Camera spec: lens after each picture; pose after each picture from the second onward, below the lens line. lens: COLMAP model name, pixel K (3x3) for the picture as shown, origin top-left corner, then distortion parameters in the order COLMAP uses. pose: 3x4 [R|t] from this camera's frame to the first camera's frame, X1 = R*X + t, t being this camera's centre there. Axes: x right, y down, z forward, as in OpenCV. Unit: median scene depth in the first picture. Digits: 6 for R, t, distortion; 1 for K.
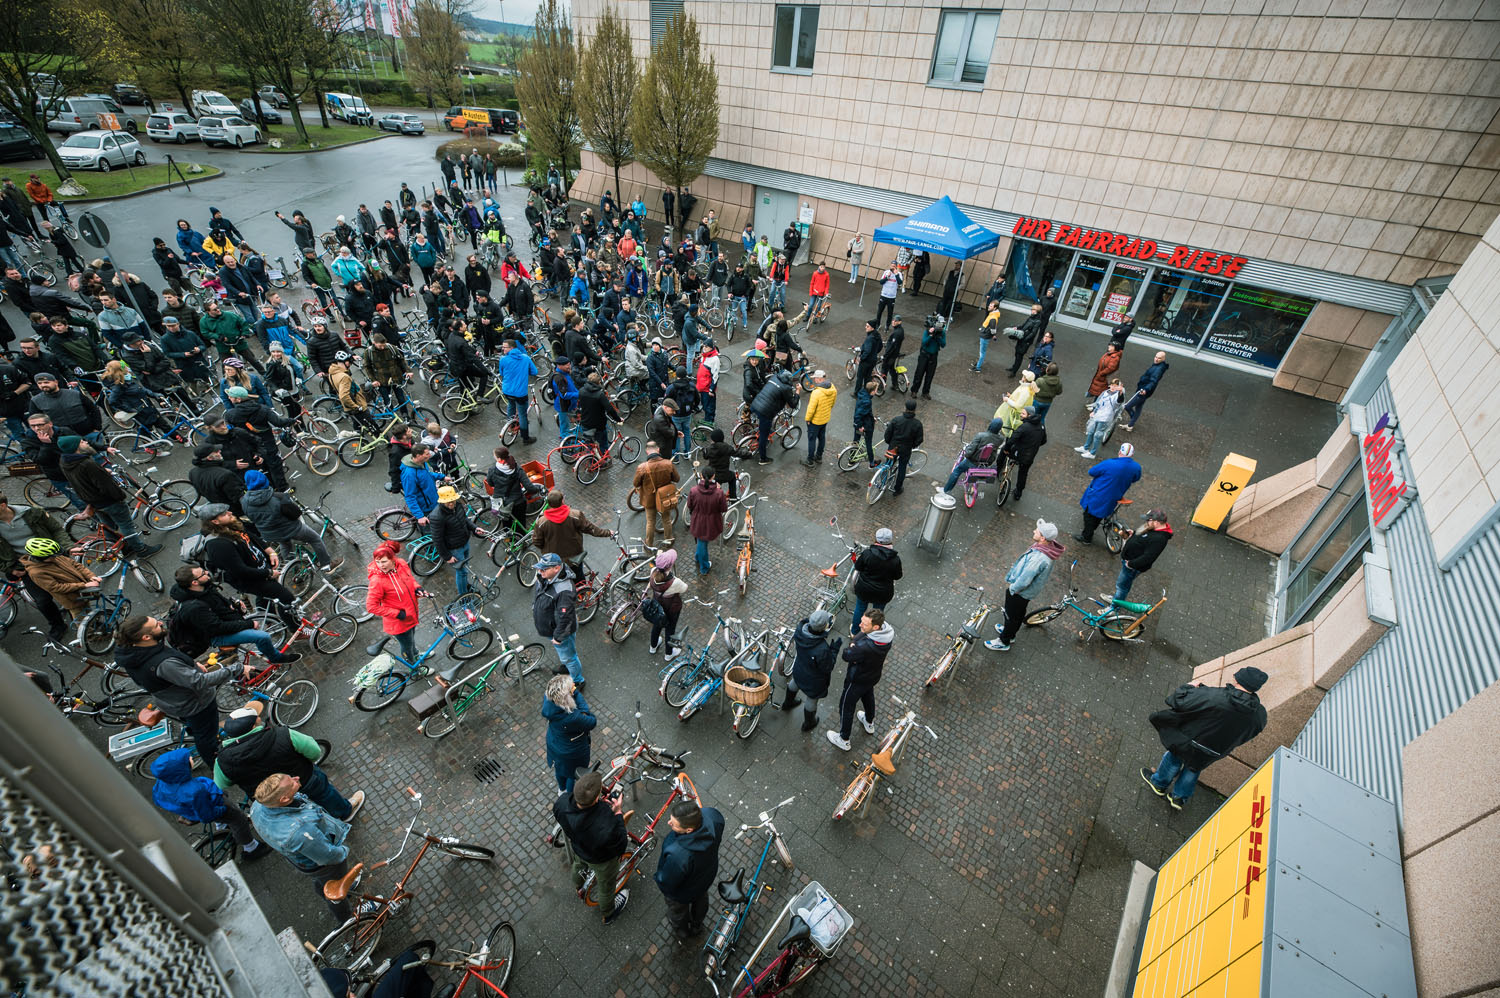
lens RADIAL K [[602.5, 0, 757.4], [0, 602.5, 505.3], [0, 0, 1]] dist [-0.002014, 0.000674]
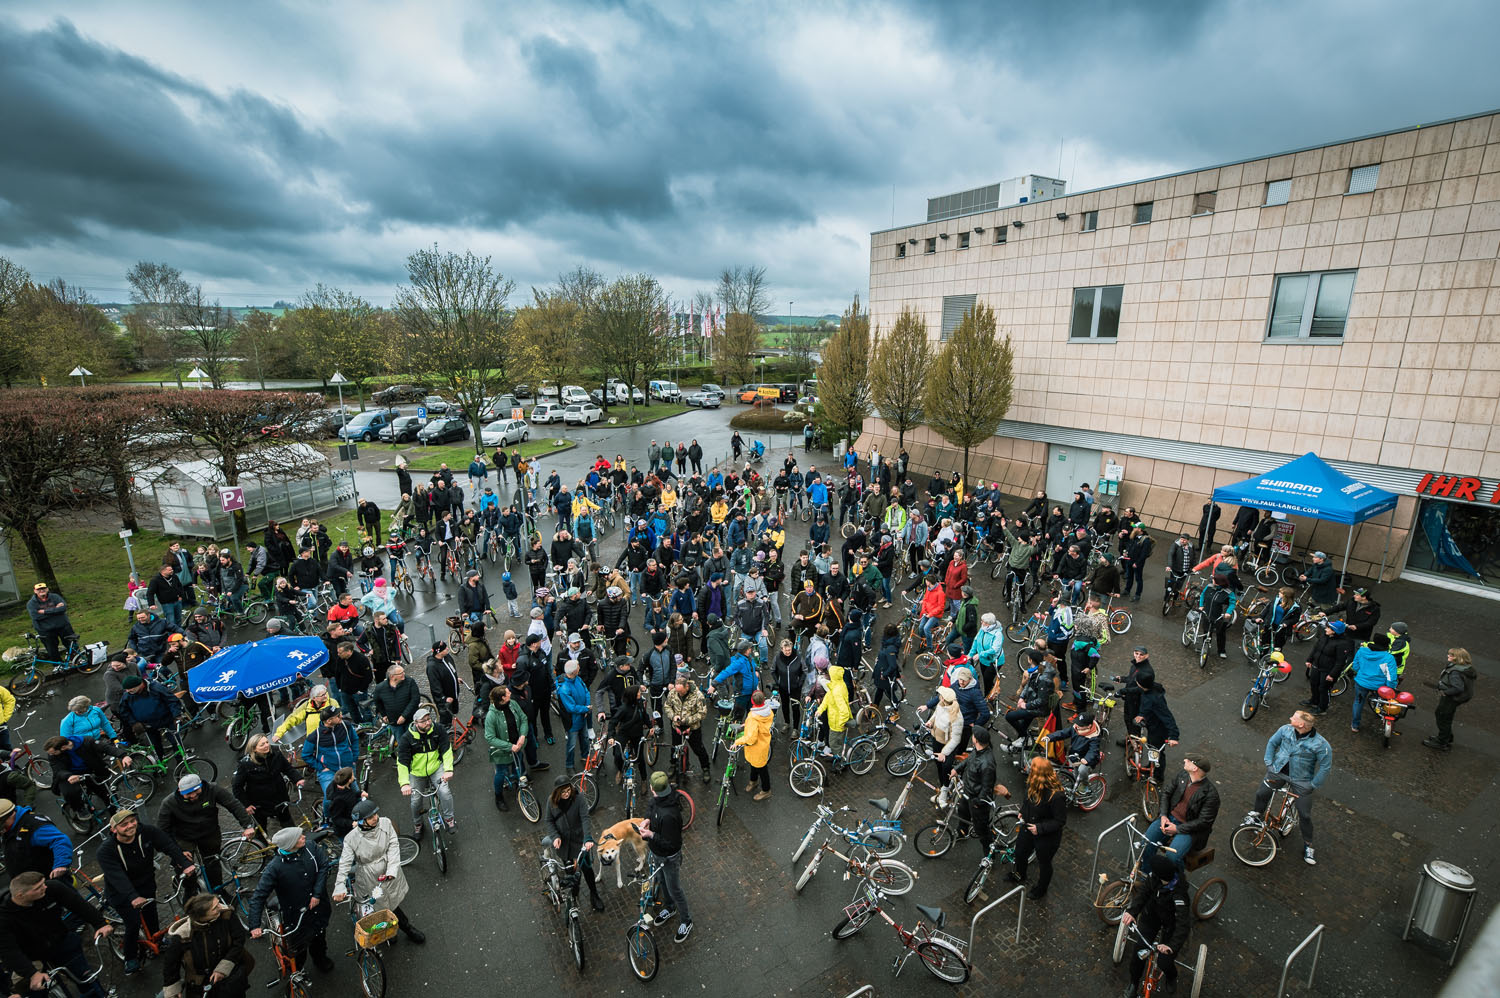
lens RADIAL K [[666.7, 0, 757.5], [0, 666.7, 505.8], [0, 0, 1]] dist [-0.003500, 0.001048]
pose [[0.934088, 0.004750, -0.357011, -0.065506], [-0.138184, 0.926797, -0.349216, -0.009141], [0.329218, 0.375532, 0.866366, -0.031474]]
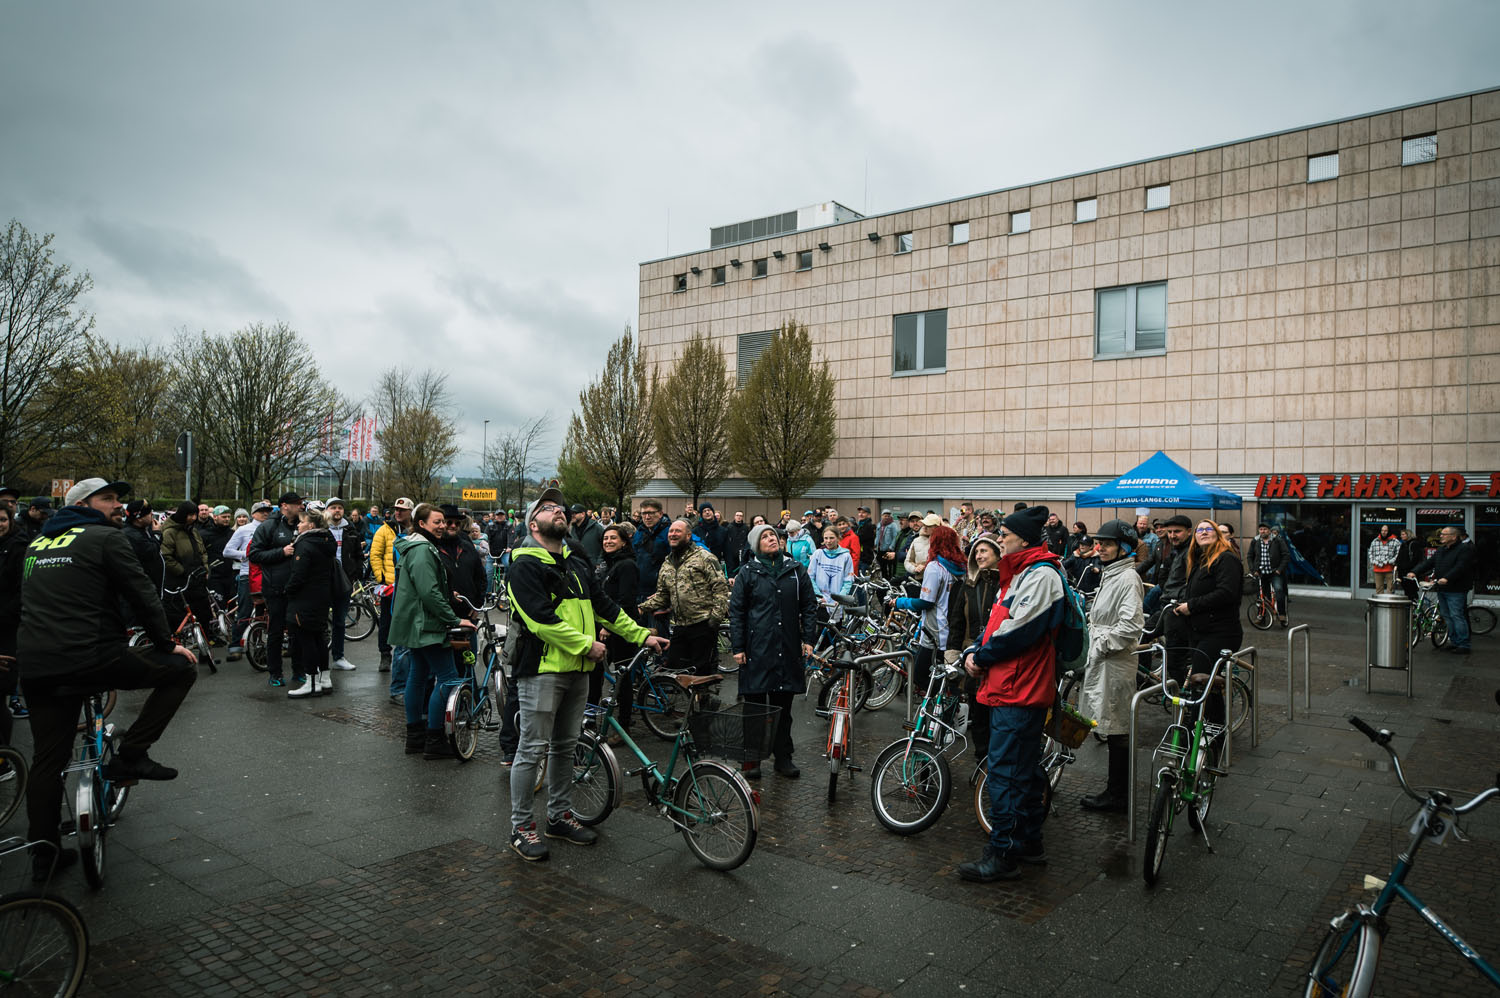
lens RADIAL K [[972.7, 0, 761.6], [0, 972.7, 504.0], [0, 0, 1]] dist [-0.000642, -0.000917]
pose [[0.998298, -0.057664, -0.008713, -0.162229], [0.041406, 0.806050, -0.590397, 0.220495], [0.041068, 0.589031, 0.807066, 0.002406]]
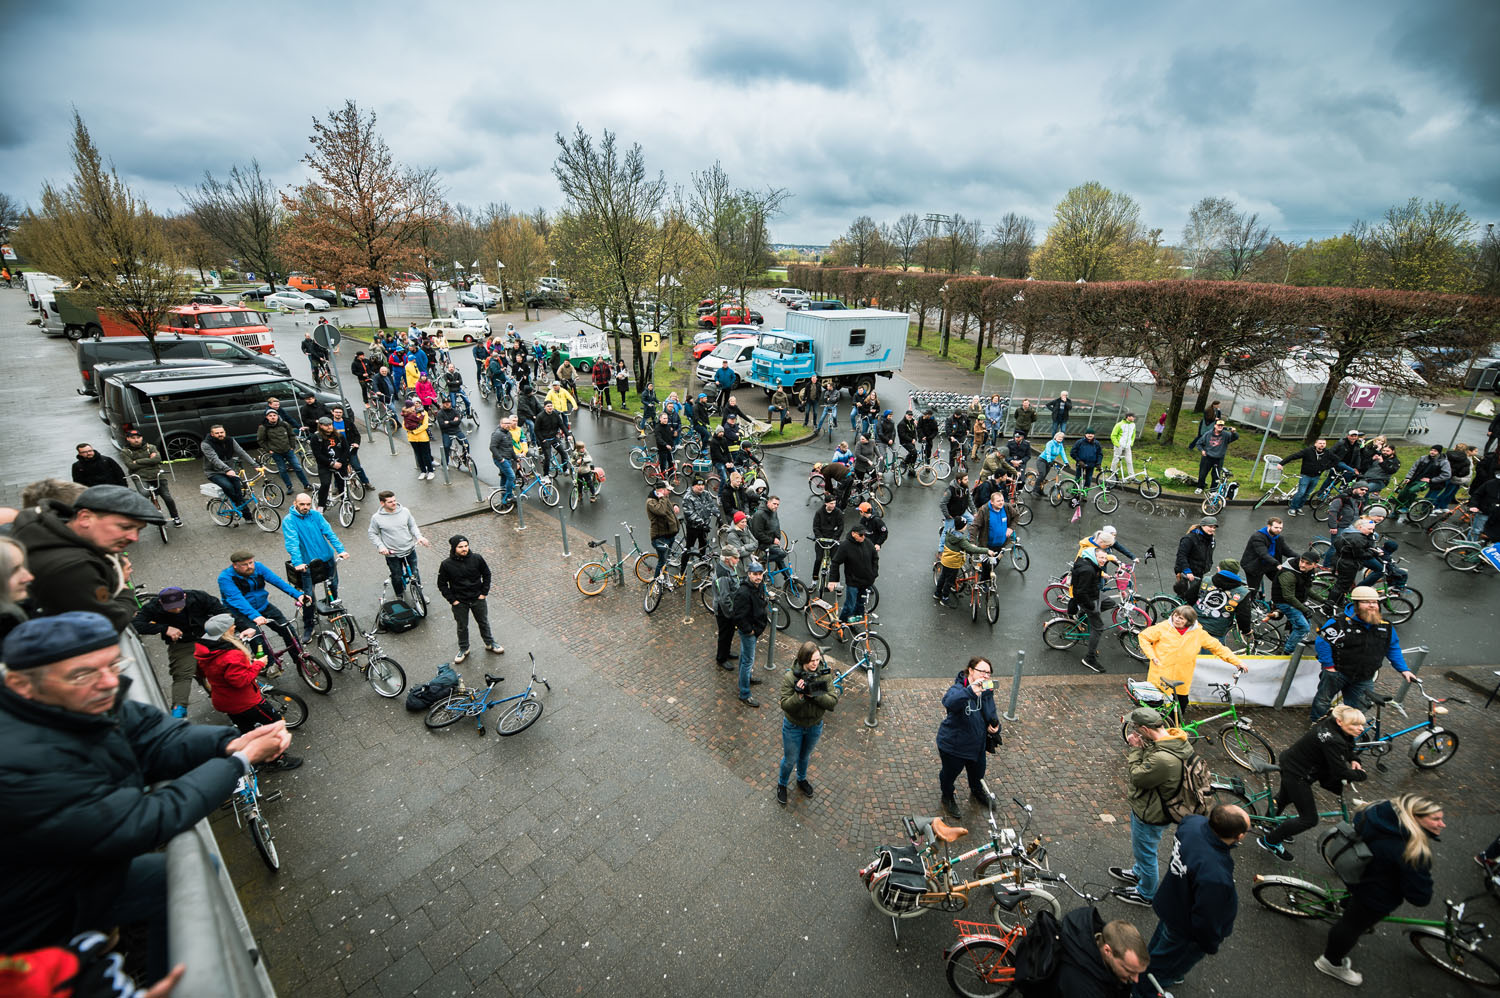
lens RADIAL K [[602.5, 0, 758.6], [0, 602.5, 504.0], [0, 0, 1]] dist [-0.002014, 0.000674]
pose [[-0.038133, 0.289138, -0.956527, -0.222784], [-0.602398, 0.757084, 0.252866, 0.142696], [0.797285, 0.585852, 0.145306, -0.145406]]
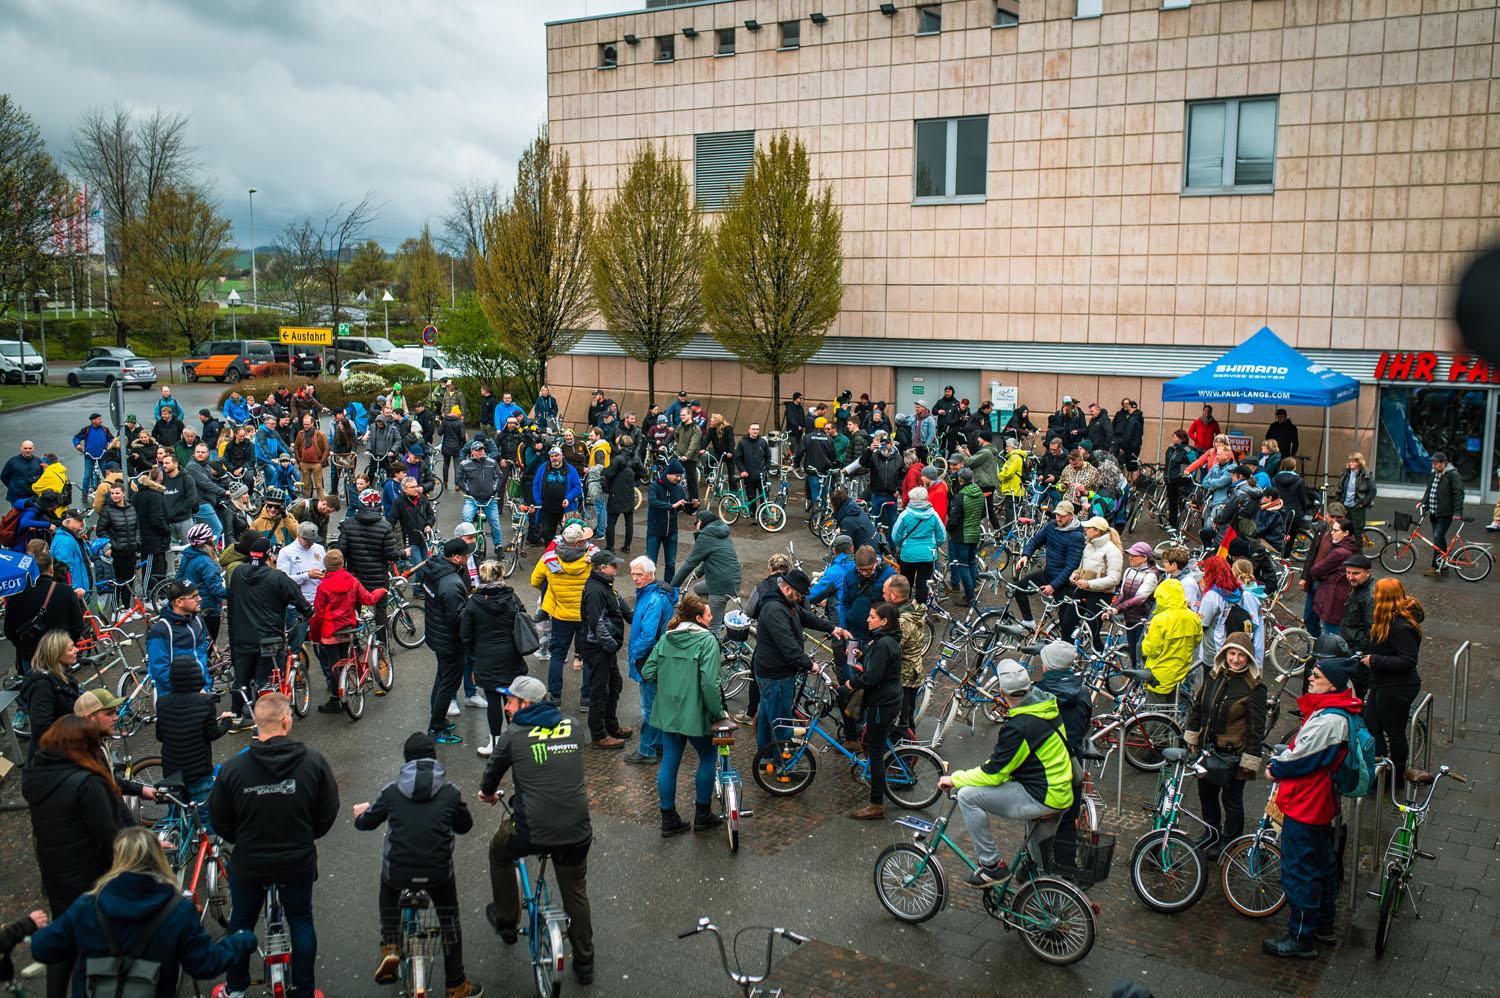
lens RADIAL K [[1411.7, 0, 759.9], [0, 1411.7, 499.7], [0, 0, 1]] dist [-0.001575, 0.000000]
pose [[0.994153, -0.082538, 0.069620, -0.273550], [0.105199, 0.885720, -0.452142, 0.213013], [-0.024345, 0.456823, 0.889225, -0.178021]]
